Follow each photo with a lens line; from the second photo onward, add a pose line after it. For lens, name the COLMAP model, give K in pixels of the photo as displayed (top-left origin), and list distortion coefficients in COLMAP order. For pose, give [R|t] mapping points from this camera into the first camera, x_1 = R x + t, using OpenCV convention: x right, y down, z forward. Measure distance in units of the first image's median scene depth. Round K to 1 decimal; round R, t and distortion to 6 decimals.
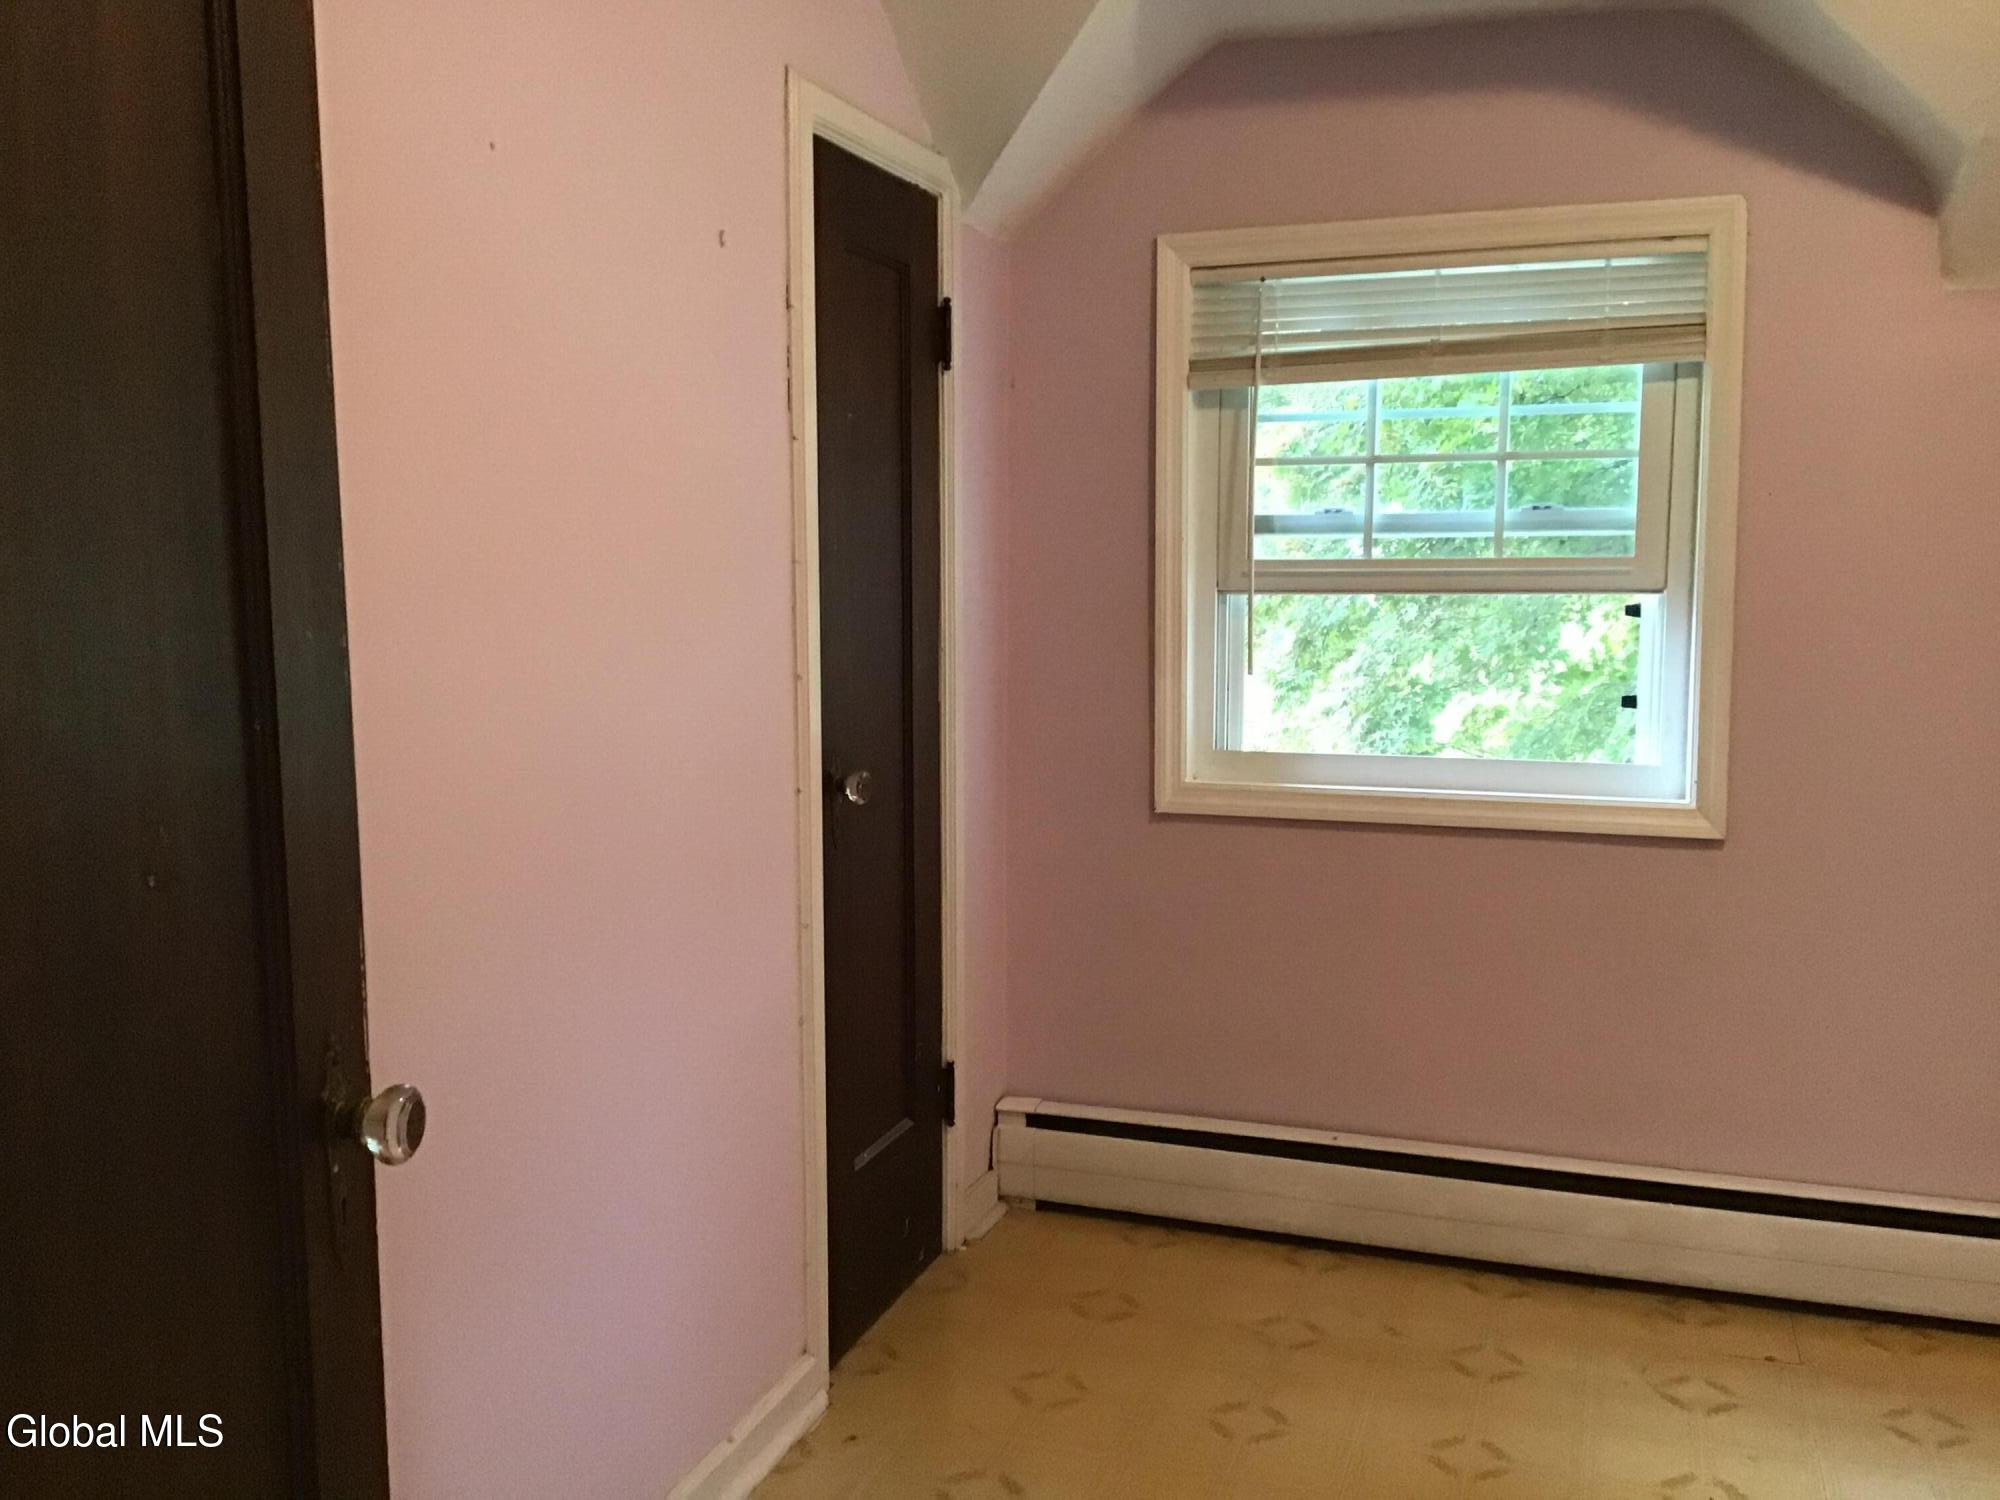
lens RADIAL K [[1752.6, 0, 997.5], [0, 1752.6, 758.8], [0, 0, 1]] dist [0.082609, -0.138492]
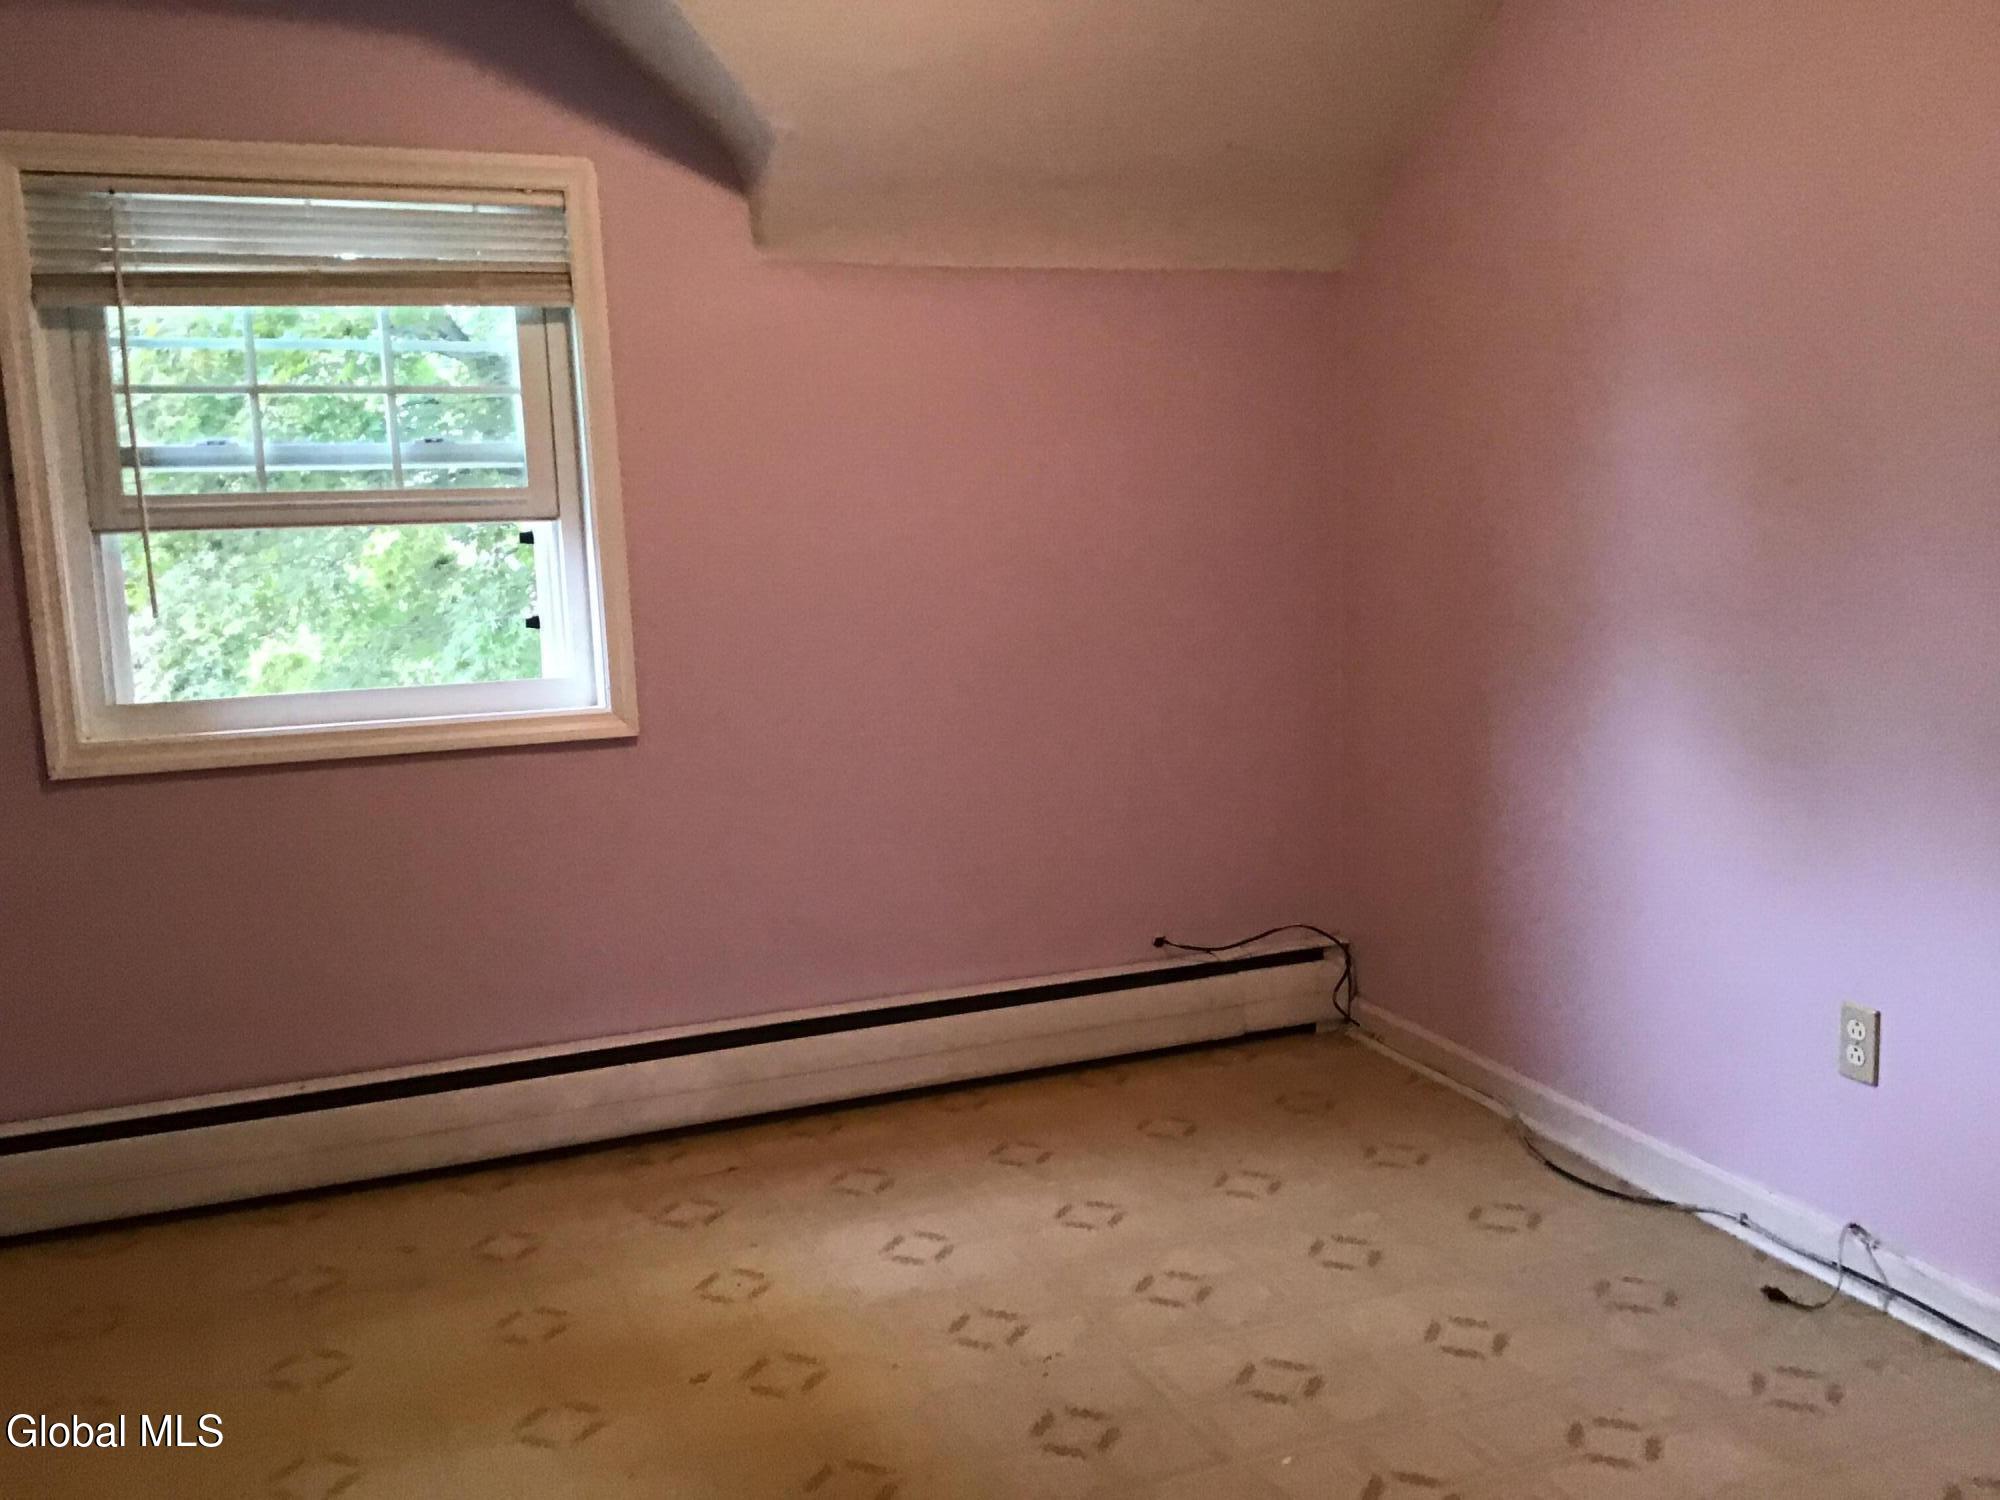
lens RADIAL K [[1752.6, 0, 1018.7], [0, 1752.6, 753.7], [0, 0, 1]] dist [0.082609, -0.138492]
pose [[0.744315, -0.117162, 0.657471, -0.143165], [0.096825, 0.993021, 0.067343, 0.004013], [-0.660772, 0.013535, 0.750464, -0.006124]]
